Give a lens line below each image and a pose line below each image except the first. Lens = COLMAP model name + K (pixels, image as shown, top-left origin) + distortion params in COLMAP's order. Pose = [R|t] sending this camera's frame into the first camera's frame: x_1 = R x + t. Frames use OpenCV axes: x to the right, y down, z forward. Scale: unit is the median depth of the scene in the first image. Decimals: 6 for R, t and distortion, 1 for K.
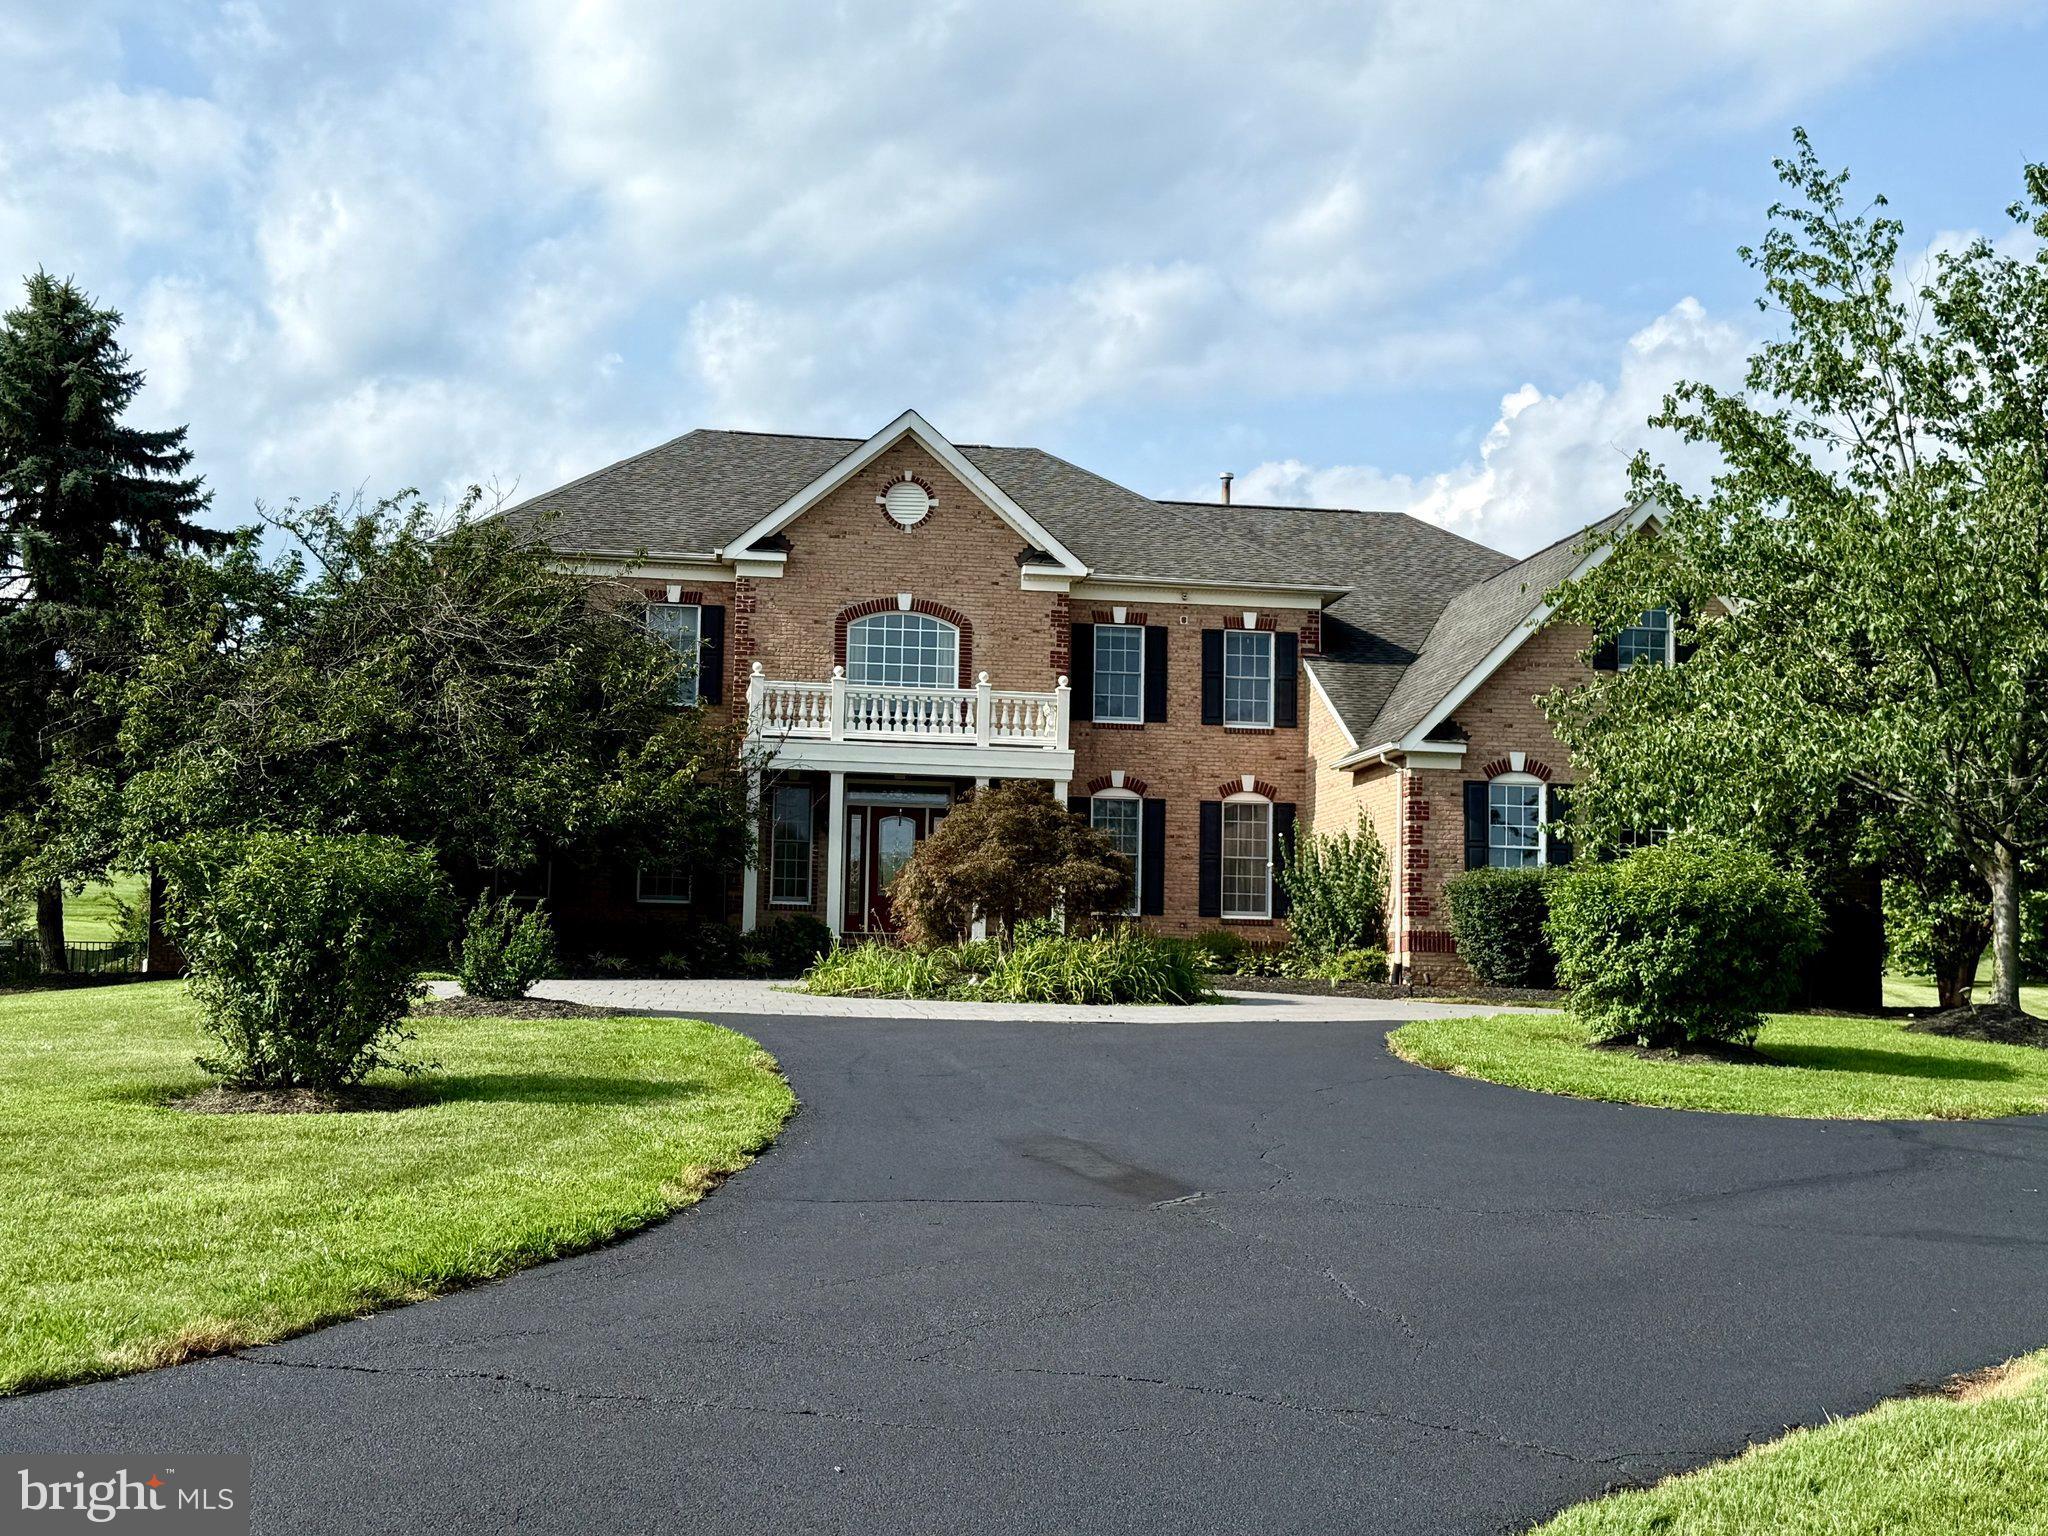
lens RADIAL K [[2670.7, 0, 1024.0], [0, 2670.7, 768.0], [0, 0, 1]] dist [0.093397, 0.041116]
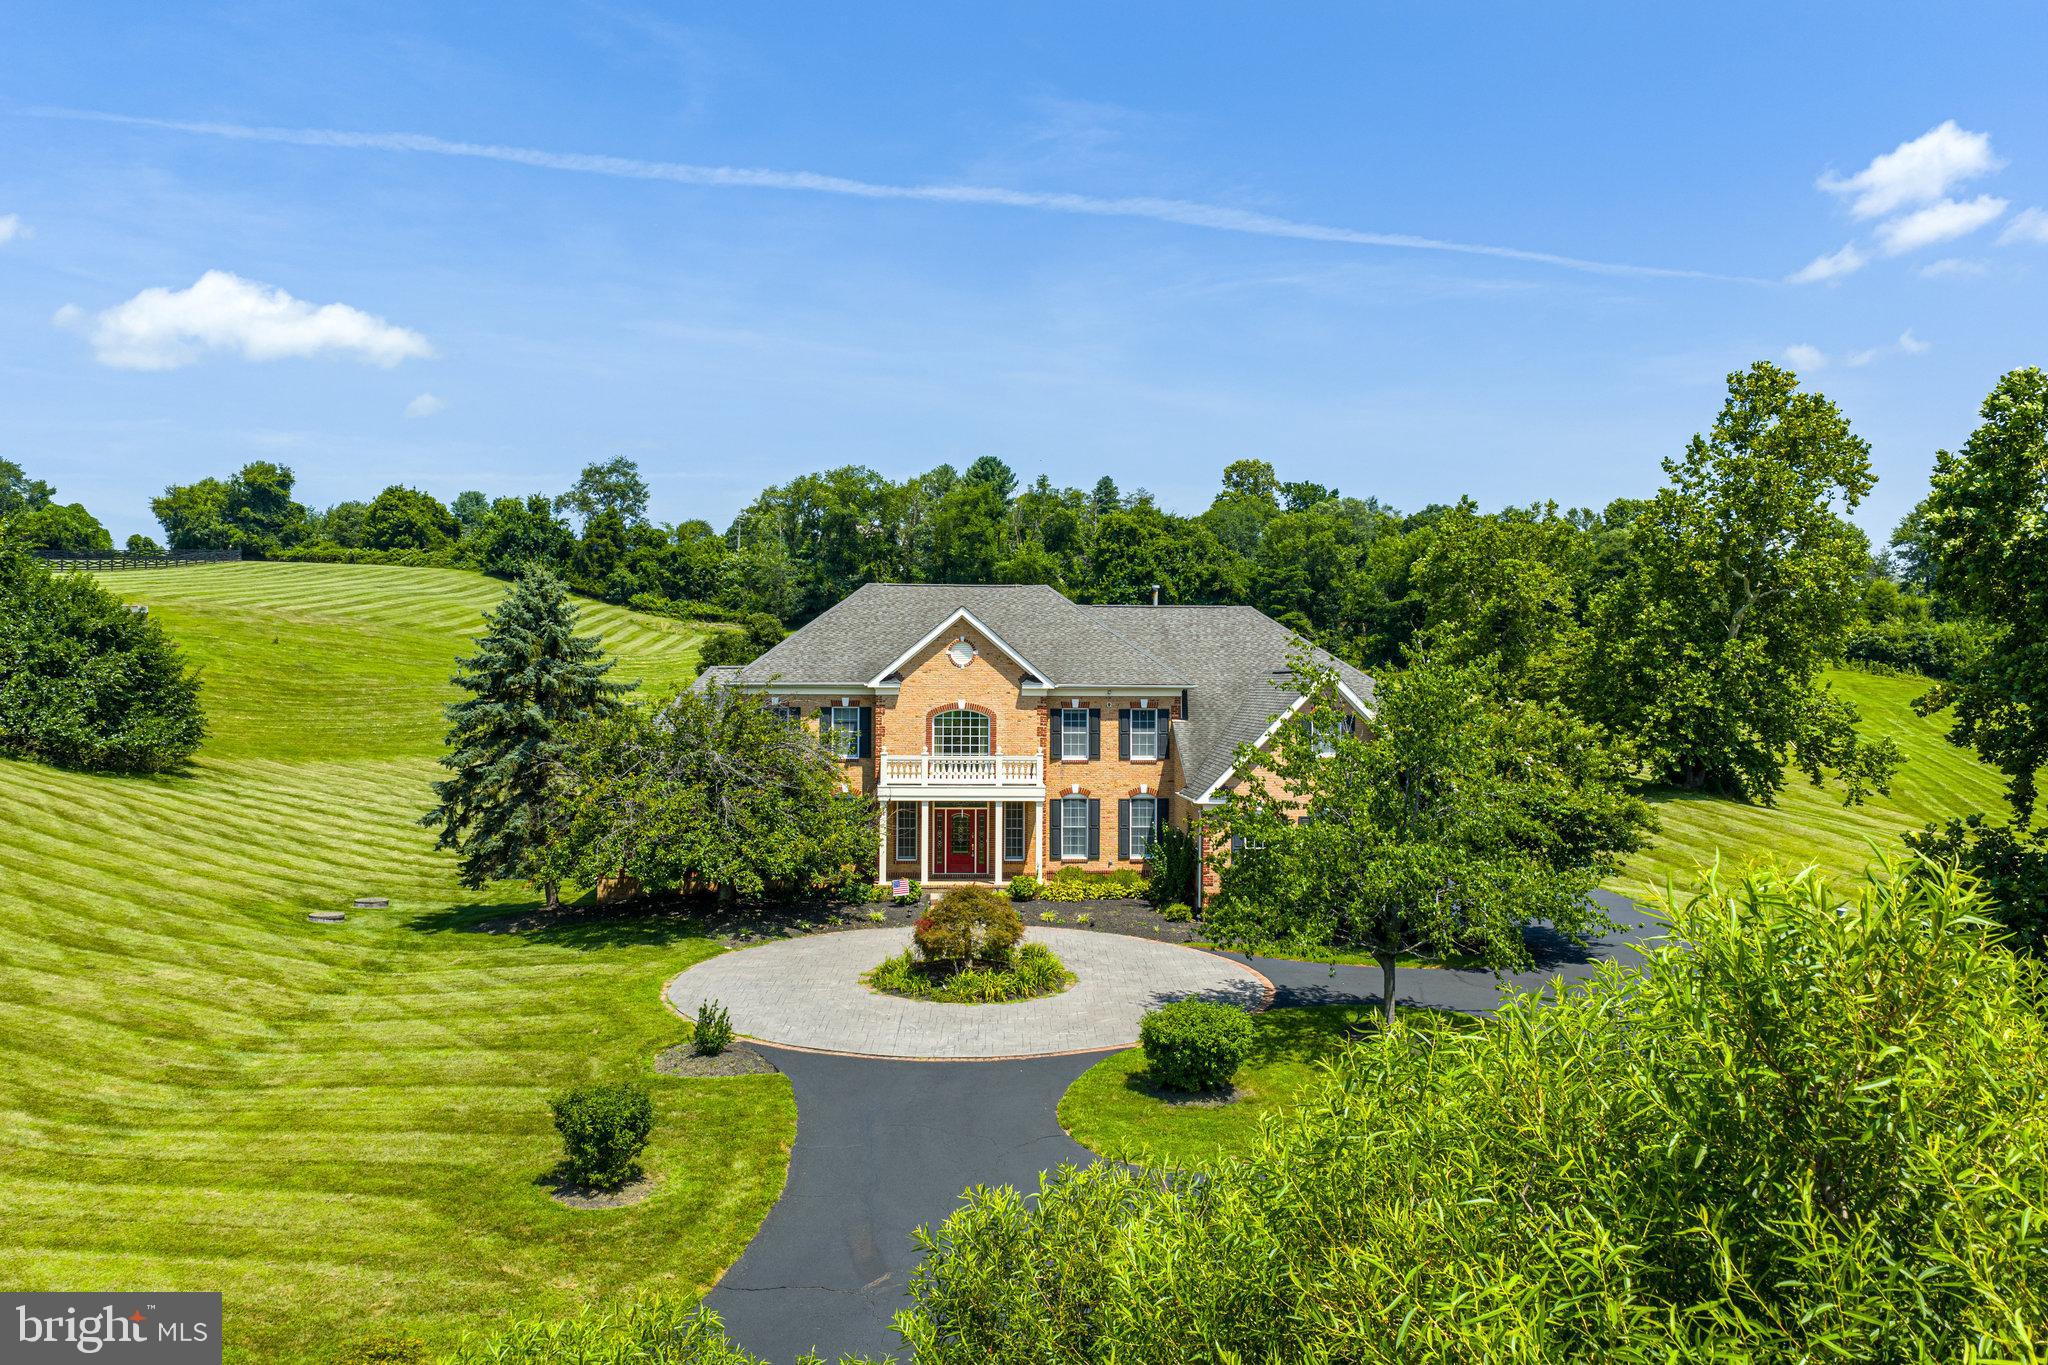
lens RADIAL K [[1727.7, 0, 1024.0], [0, 1727.7, 682.5], [0, 0, 1]] dist [0.098096, -0.399486]
pose [[0.995140, -0.018246, -0.096761, 0.140536], [0.027843, 0.994720, 0.098781, -0.230263], [0.094447, -0.100995, 0.990394, -0.277358]]
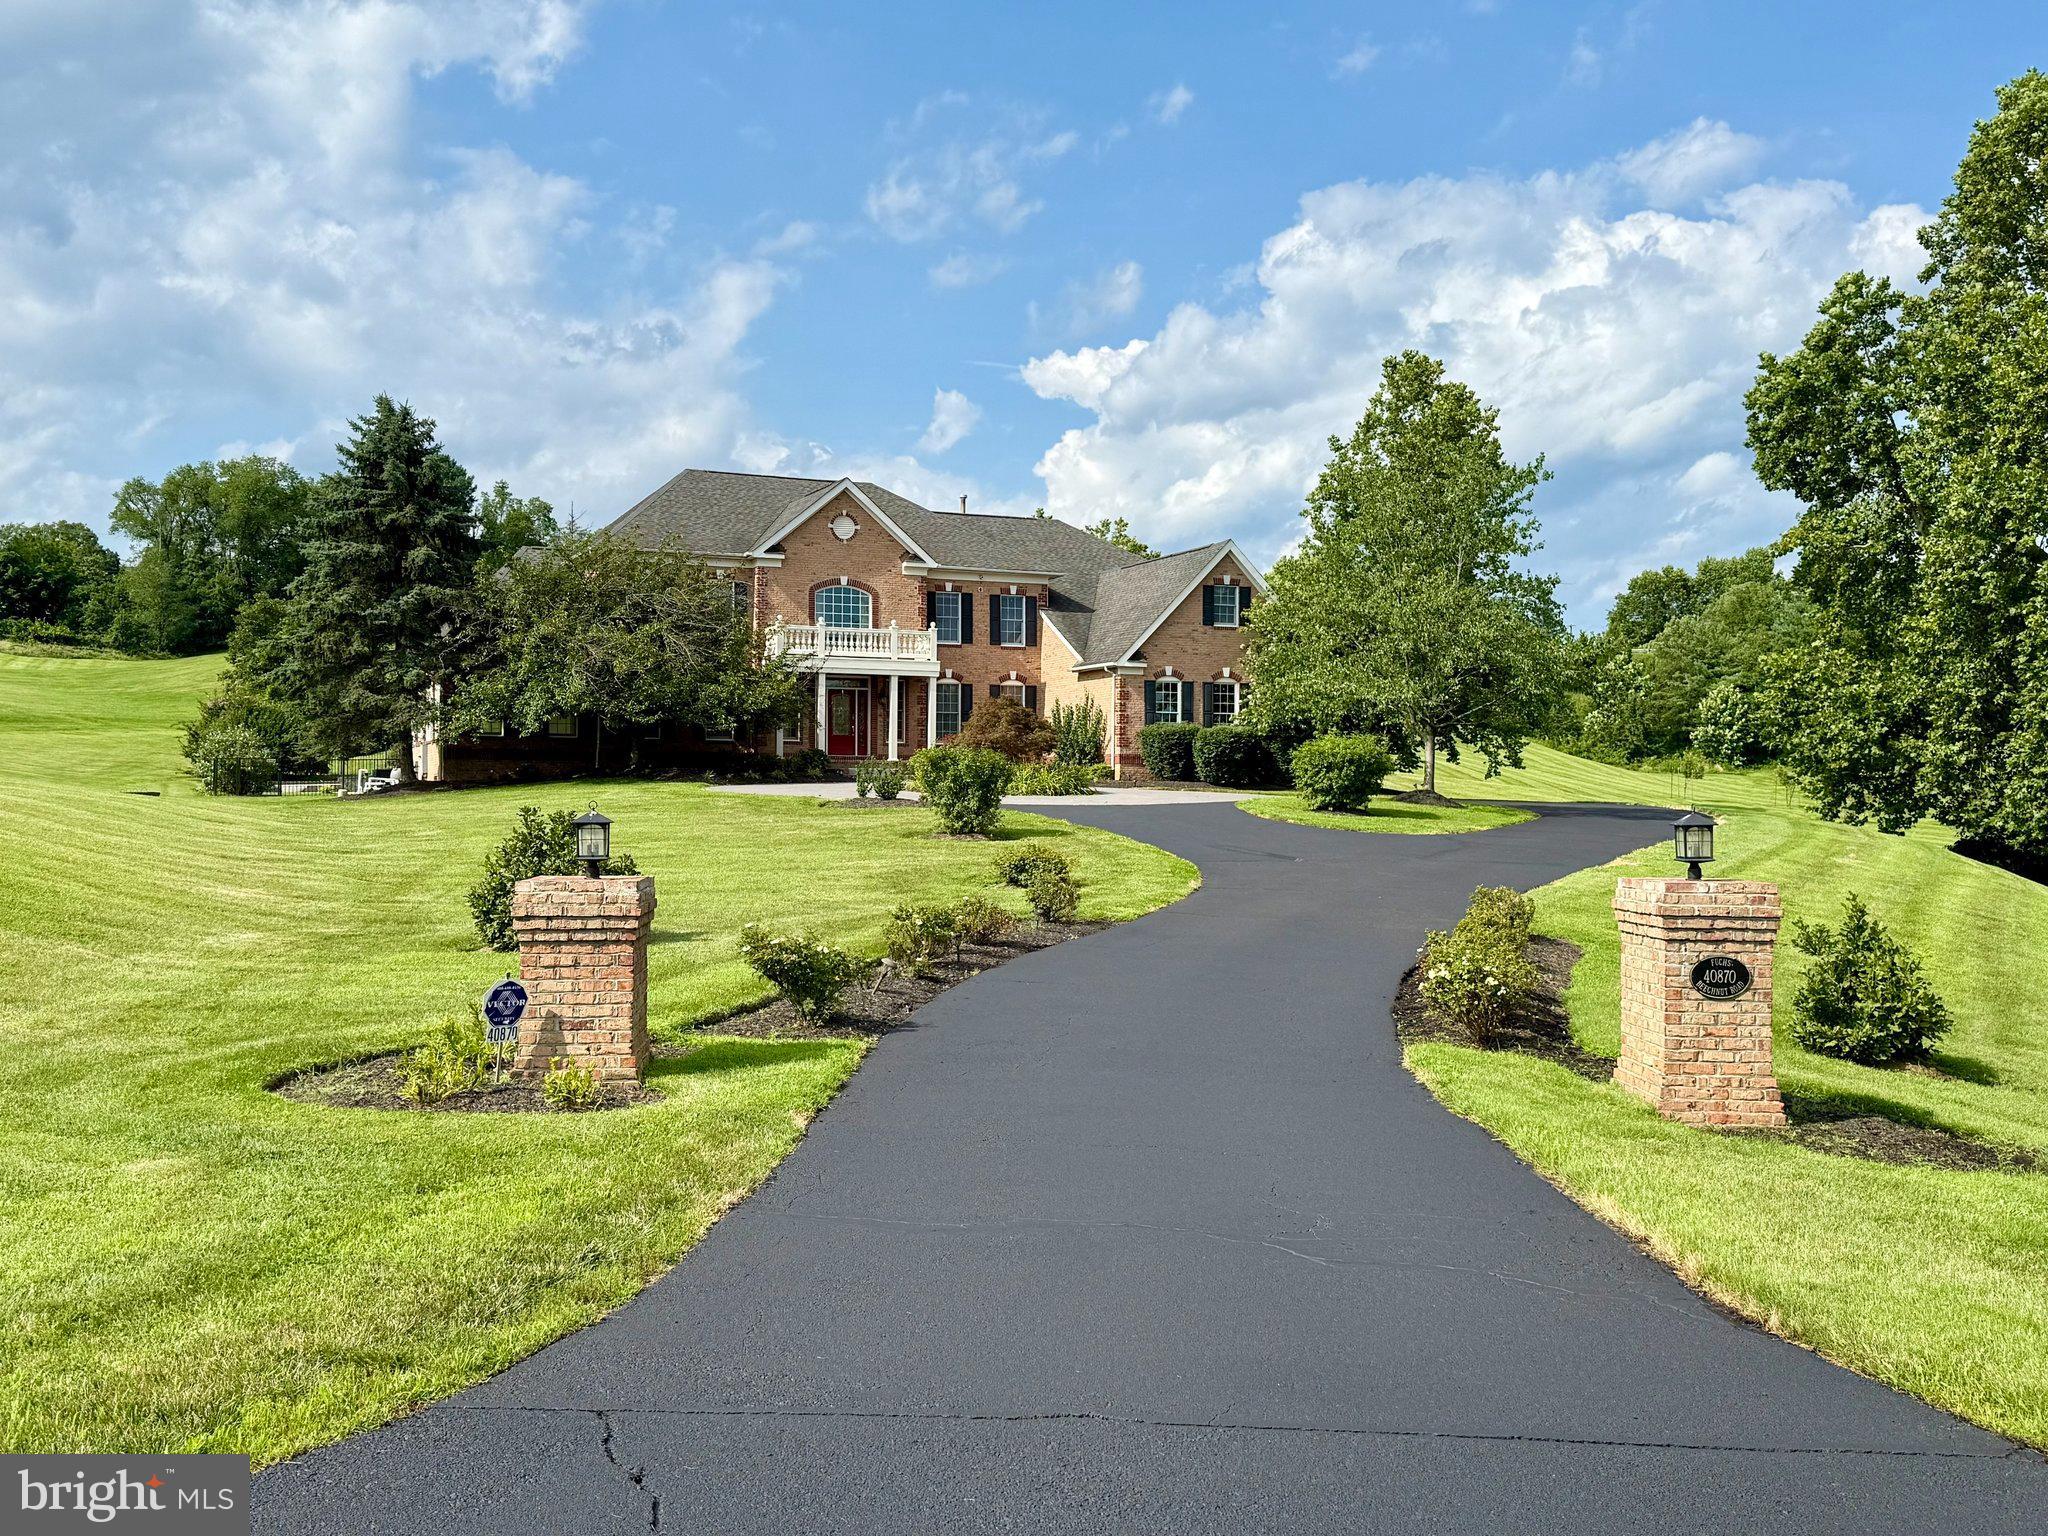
lens RADIAL K [[2024.7, 0, 1024.0], [0, 2024.7, 768.0], [0, 0, 1]] dist [0.179664, -0.422117]
pose [[0.968901, -0.011266, 0.247192, -0.317753], [-0.009939, 0.996385, 0.084367, -0.059975], [-0.247249, -0.084200, 0.965287, -0.492195]]
